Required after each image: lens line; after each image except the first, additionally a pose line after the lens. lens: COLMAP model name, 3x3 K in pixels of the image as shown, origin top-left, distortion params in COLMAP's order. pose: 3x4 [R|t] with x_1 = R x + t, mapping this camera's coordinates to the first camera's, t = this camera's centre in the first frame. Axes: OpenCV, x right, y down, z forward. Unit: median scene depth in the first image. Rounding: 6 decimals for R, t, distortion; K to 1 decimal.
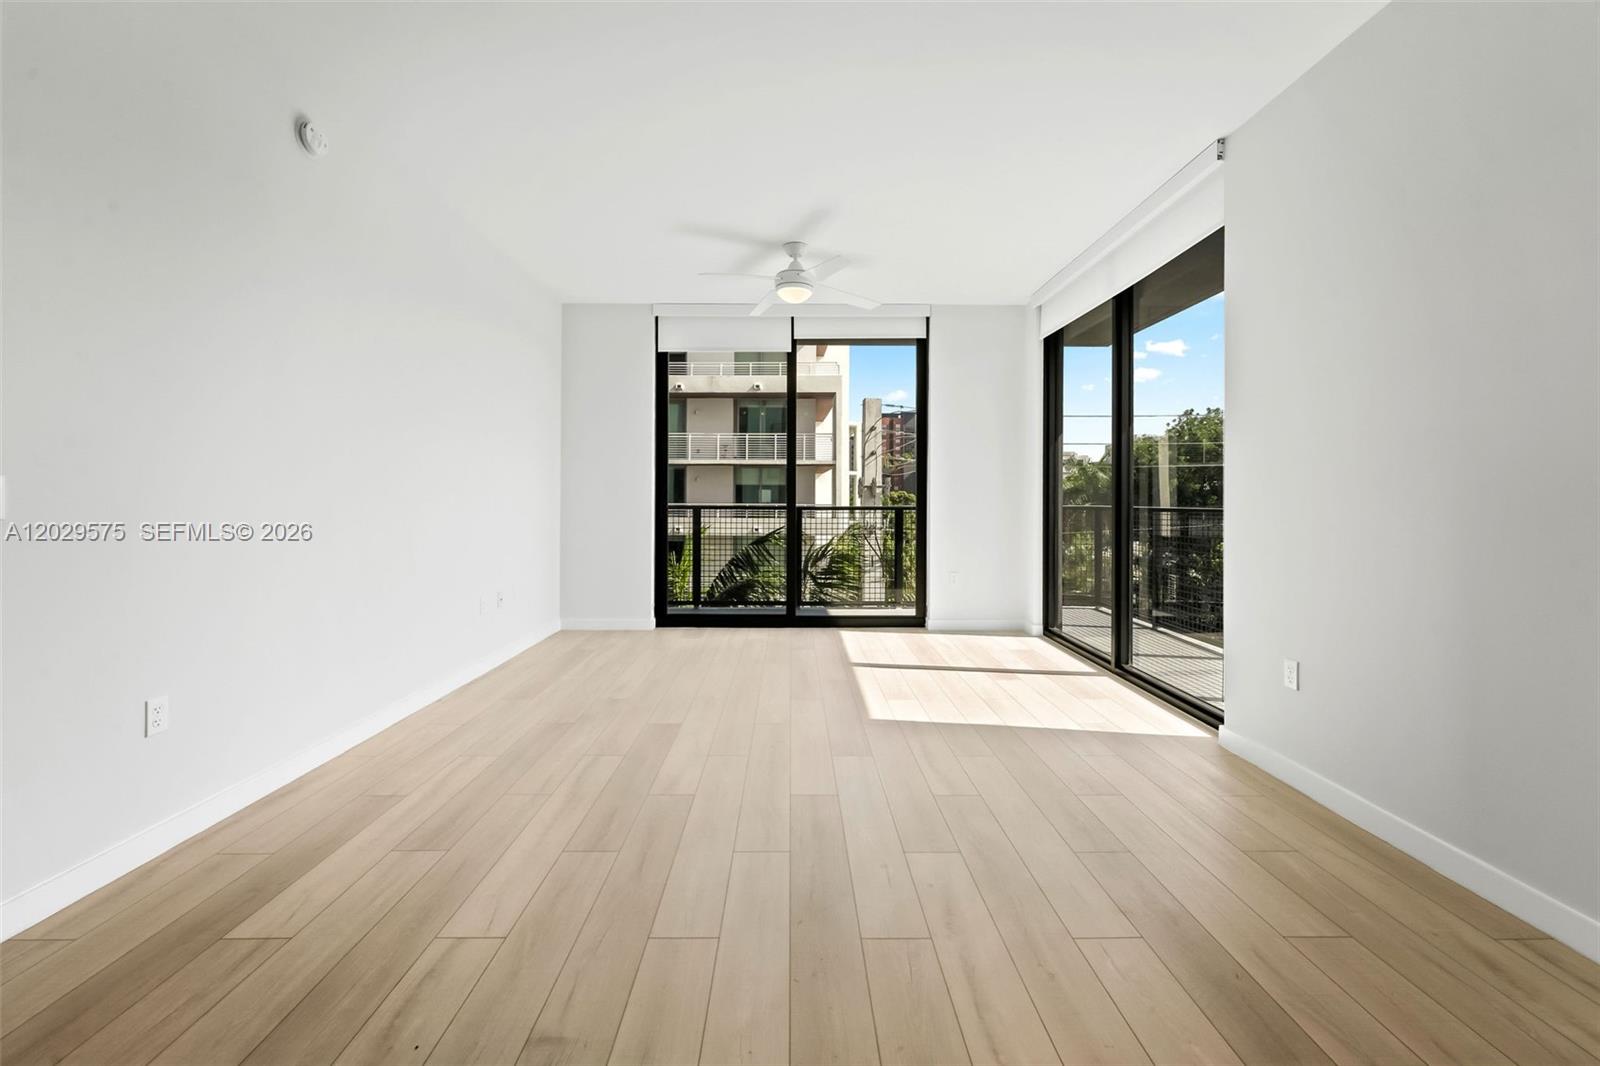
lens RADIAL K [[660.6, 0, 795.3], [0, 660.6, 501.7], [0, 0, 1]] dist [-0.000252, -0.000046]
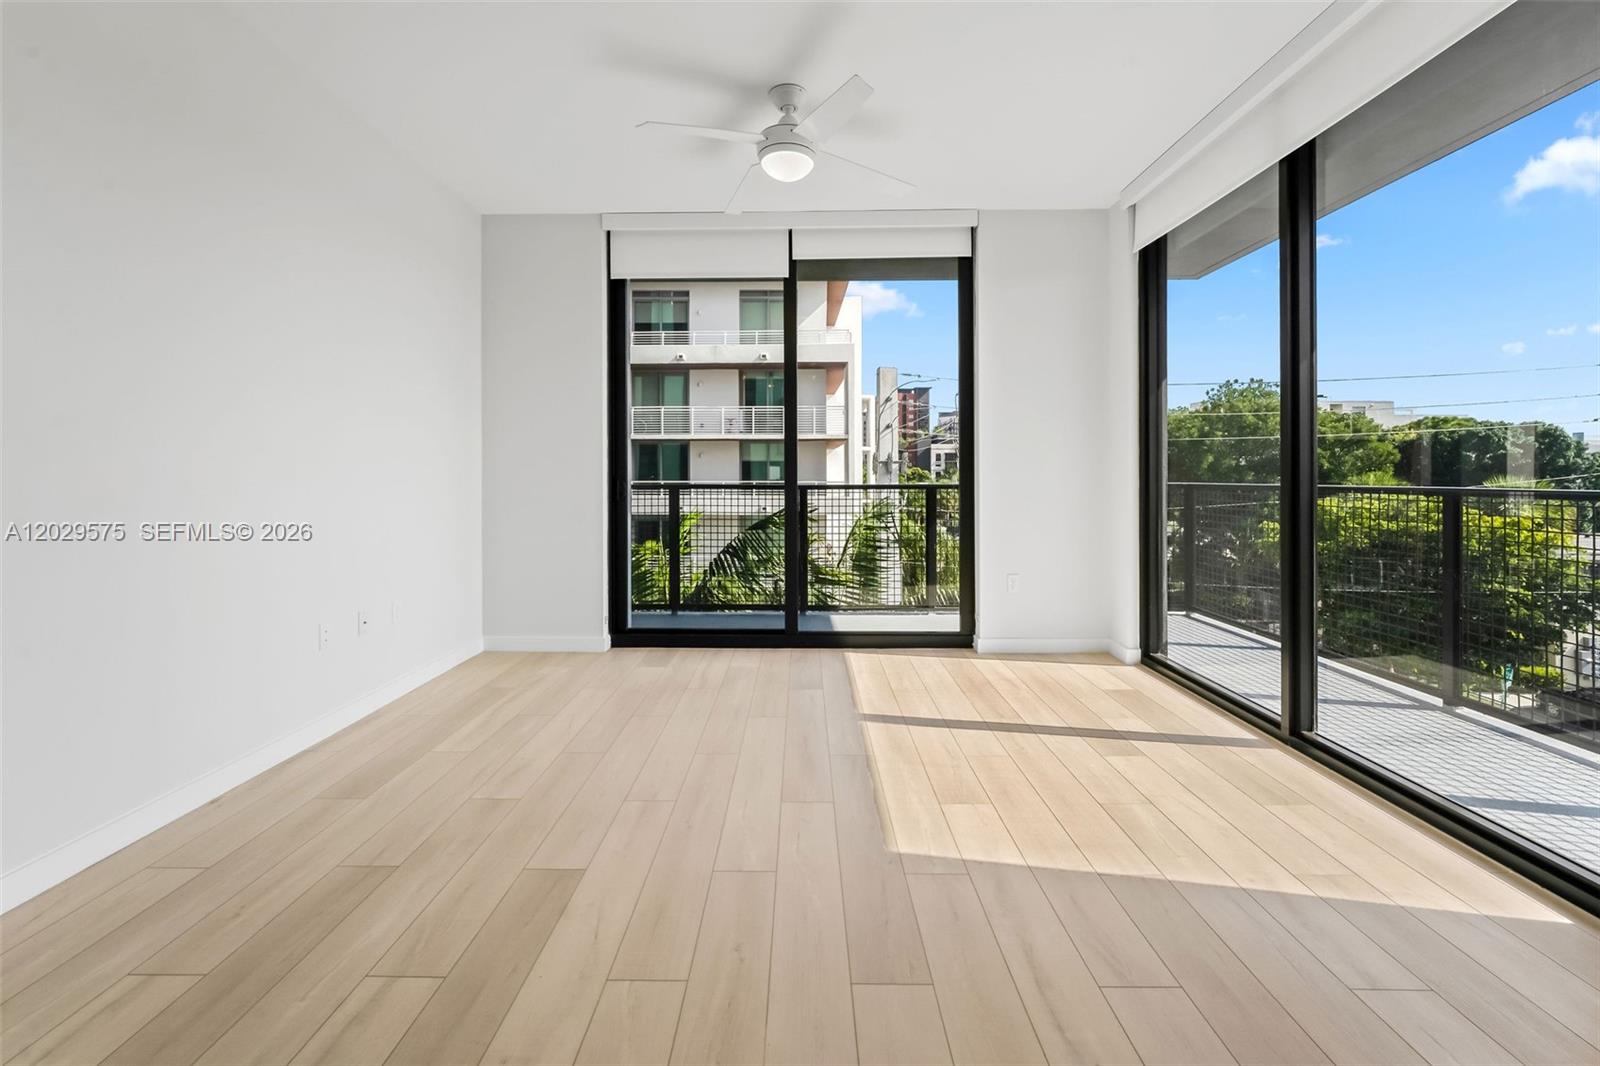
lens RADIAL K [[669.5, 0, 796.7], [0, 669.5, 474.9], [0, 0, 1]] dist [0.000347, 0.000153]
pose [[0.999875, -0.004229, -0.015207, 0.009492], [0.004138, 0.999973, -0.006005, 0.000310], [0.015232, 0.005942, 0.999866, 0.199412]]
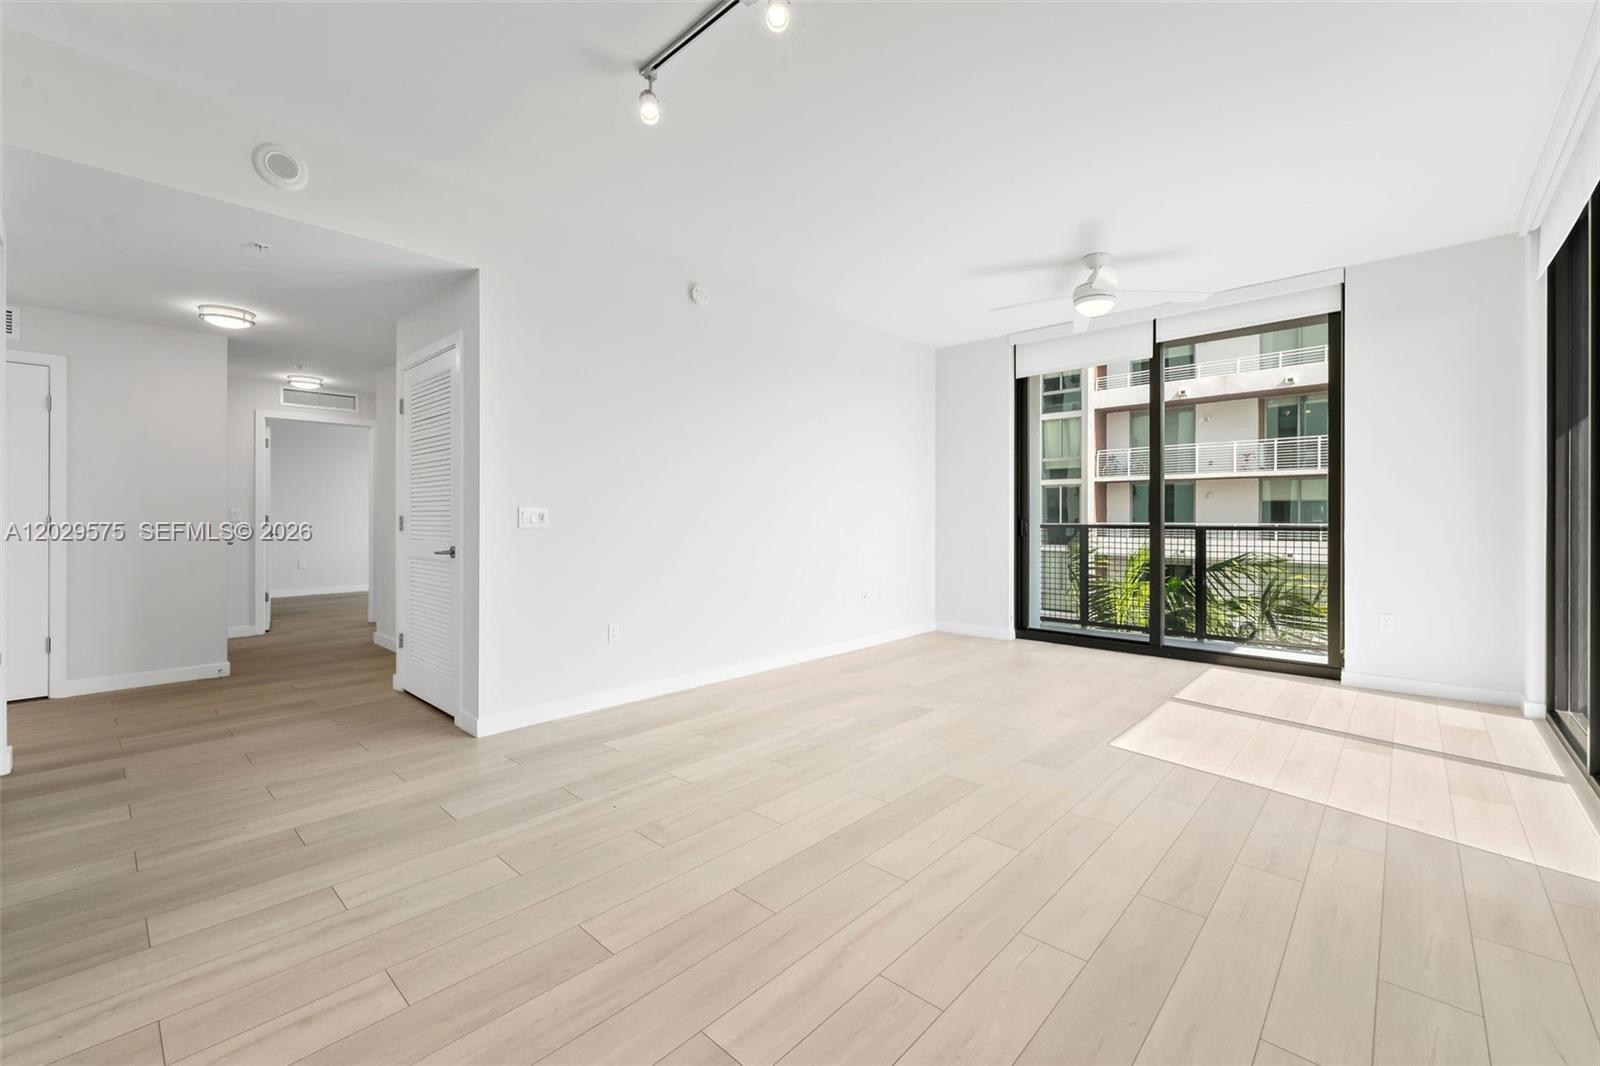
lens RADIAL K [[654.5, 0, 802.4], [0, 654.5, 524.4], [0, 0, 1]] dist [-0.000061, -0.000014]
pose [[0.729890, 0.004300, -0.683551, 0.208716], [-0.001023, 0.999986, 0.005199, 0.001311], [0.683564, -0.003096, 0.729884, 0.000405]]
